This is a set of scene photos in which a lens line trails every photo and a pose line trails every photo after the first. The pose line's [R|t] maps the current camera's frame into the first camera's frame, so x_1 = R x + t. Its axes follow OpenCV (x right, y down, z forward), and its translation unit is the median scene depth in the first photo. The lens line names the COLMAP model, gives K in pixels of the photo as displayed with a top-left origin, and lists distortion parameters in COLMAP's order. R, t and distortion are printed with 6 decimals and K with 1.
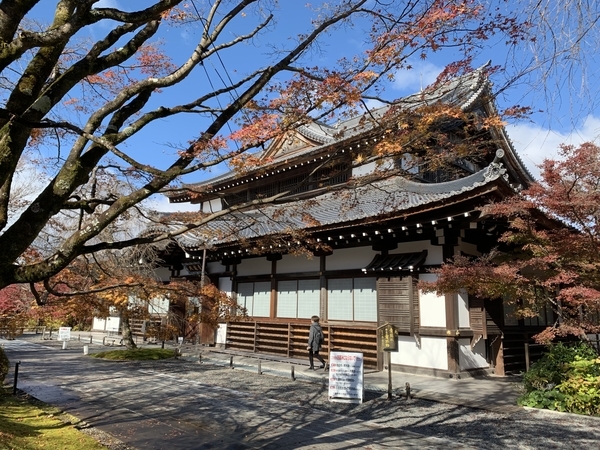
lens RADIAL K [[454.1, 0, 301.1], [0, 454.1, 224.5], [0, 0, 1]] dist [0.065063, 0.001722]
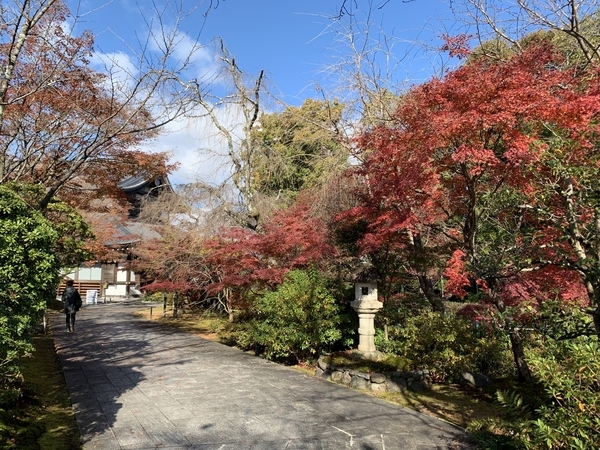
lens RADIAL K [[454.1, 0, 301.4], [0, 454.1, 225.7], [0, 0, 1]] dist [0.065063, 0.001722]
pose [[0.813602, 0.043608, 0.579784, -0.488765], [-0.104565, 0.991899, 0.072131, -0.457764], [-0.571942, -0.119311, 0.811571, -1.981806]]
